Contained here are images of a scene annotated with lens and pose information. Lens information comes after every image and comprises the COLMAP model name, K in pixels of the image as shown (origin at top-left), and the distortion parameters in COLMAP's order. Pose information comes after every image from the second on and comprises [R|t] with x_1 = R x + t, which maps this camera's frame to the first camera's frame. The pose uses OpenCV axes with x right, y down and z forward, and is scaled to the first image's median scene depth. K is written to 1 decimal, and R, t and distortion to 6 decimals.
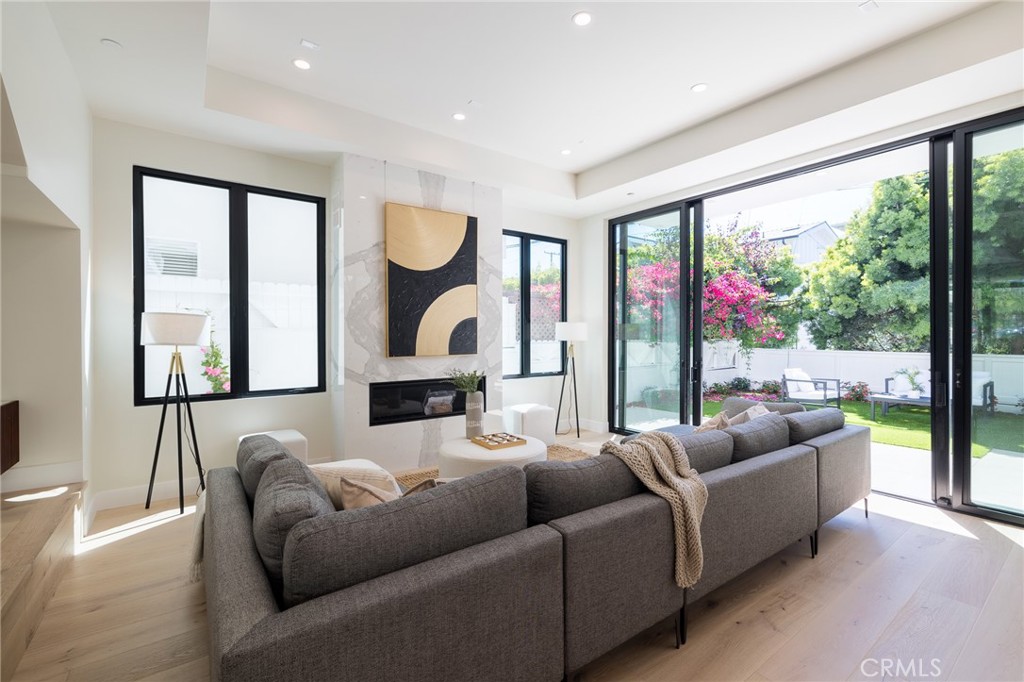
lens RADIAL K [[446.4, 0, 516.2], [0, 446.4, 340.9], [0, 0, 1]] dist [-0.003443, -0.000021]
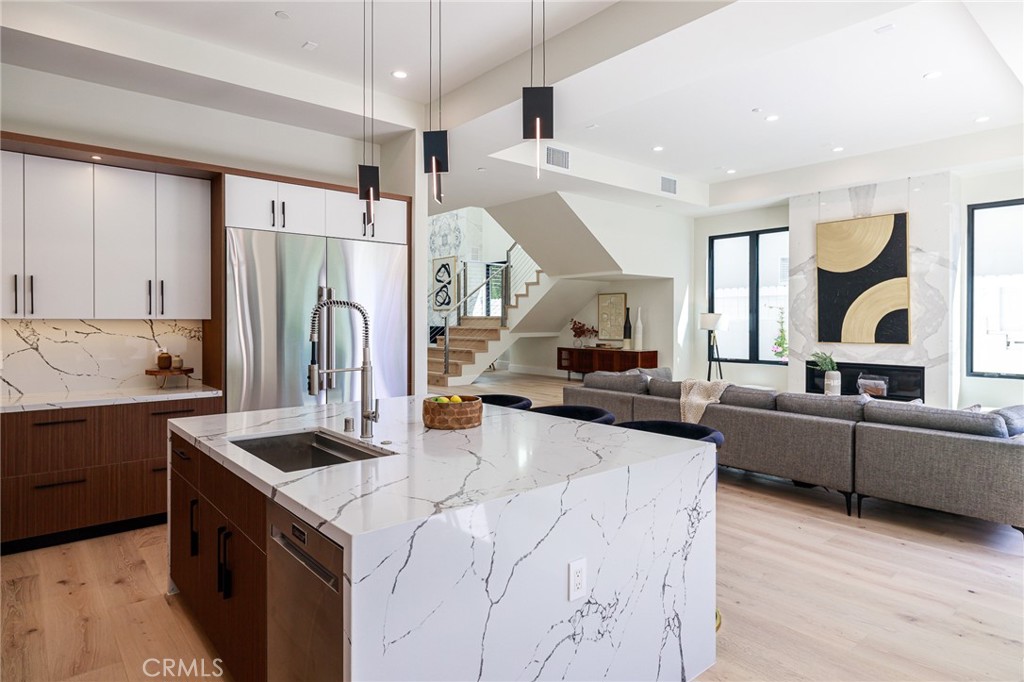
lens RADIAL K [[587.0, 0, 521.8], [0, 587.0, 327.0], [0, 0, 1]] dist [-0.013722, 0.001815]
pose [[0.067213, 0.010179, -0.997687, 1.252728], [-0.013224, 0.999869, 0.009311, -0.011731], [0.997651, 0.012567, 0.067338, 0.018954]]
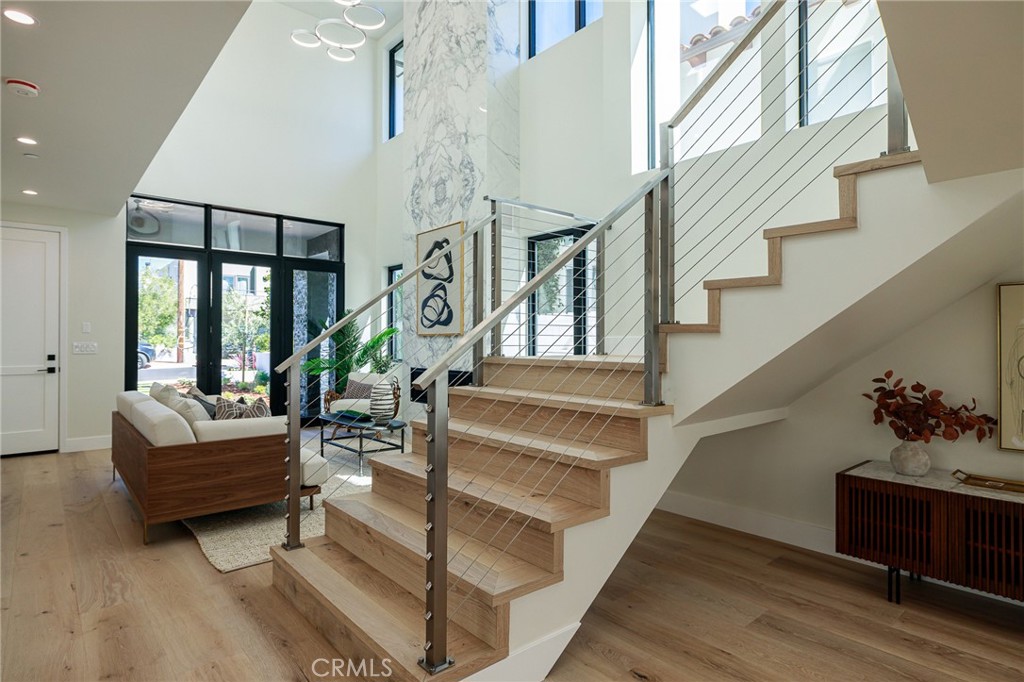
lens RADIAL K [[562.7, 0, 513.1], [0, 562.7, 337.9], [0, 0, 1]] dist [-0.002741, -0.002576]
pose [[0.058705, -0.008277, -0.998241, -0.346104], [-0.013730, 0.999864, -0.009098, -0.049382], [0.998181, 0.014240, 0.058584, -0.073177]]
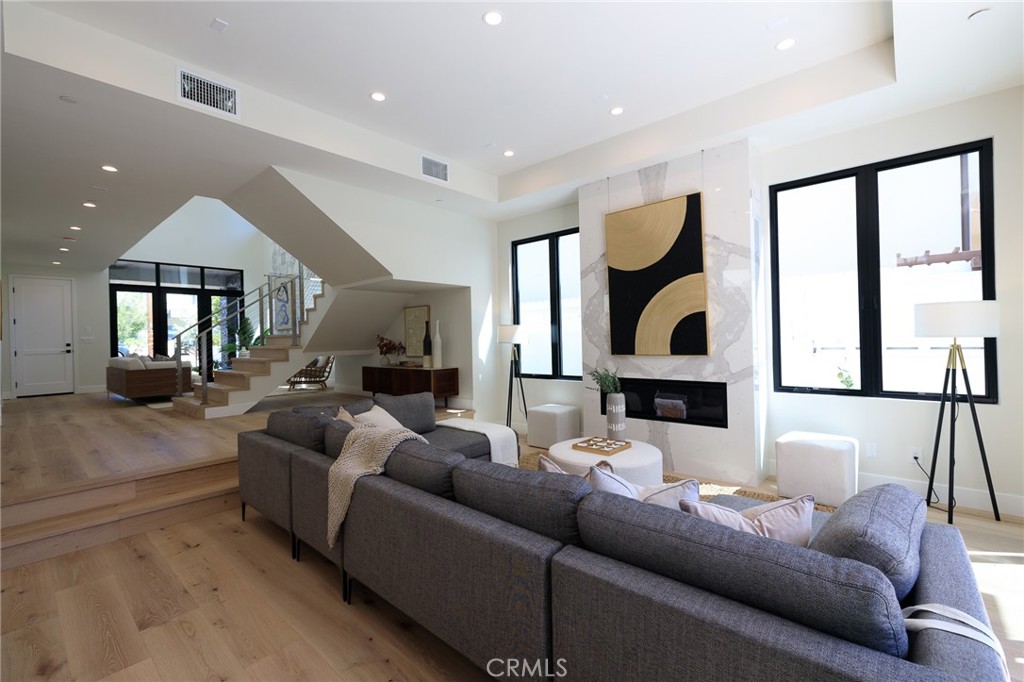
lens RADIAL K [[446.4, 0, 521.8], [0, 446.4, 338.7], [0, 0, 1]] dist [-0.003443, -0.000021]
pose [[0.211706, -0.002444, -0.977330, 0.683525], [0.011427, 0.999935, -0.000025, -0.005641], [0.977267, -0.011163, 0.211720, 0.508432]]
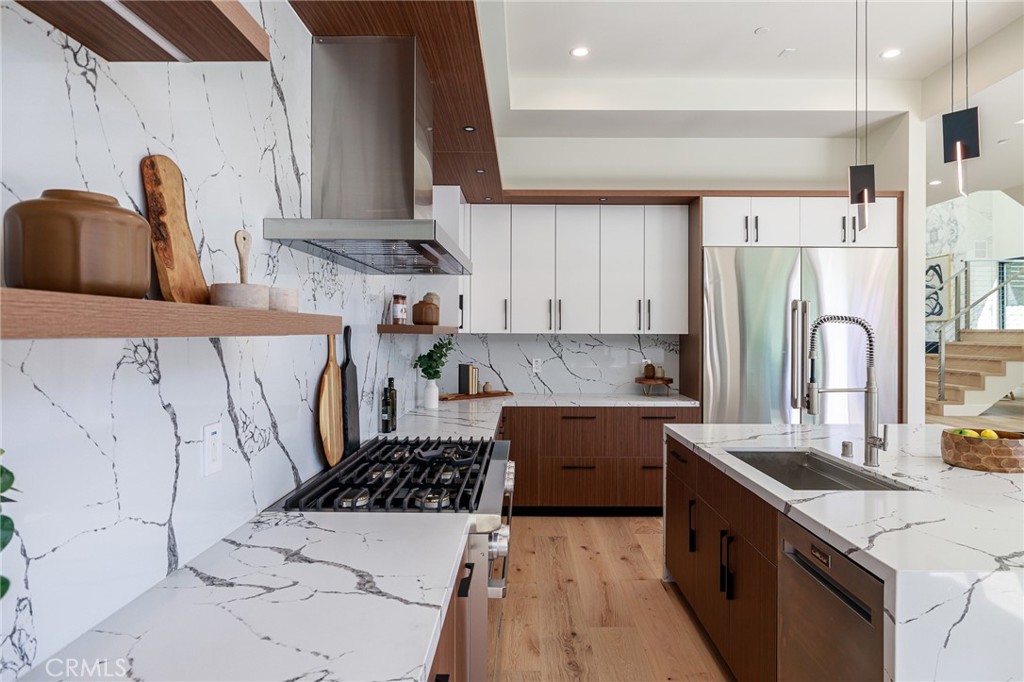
lens RADIAL K [[603.7, 0, 509.9], [0, 603.7, 334.4], [0, 0, 1]] dist [-0.012797, 0.000600]
pose [[-0.617324, 0.000109, -0.786709, 1.289438], [-0.012395, 0.999875, 0.009864, -0.014471], [0.786612, 0.015841, -0.617245, -0.017660]]
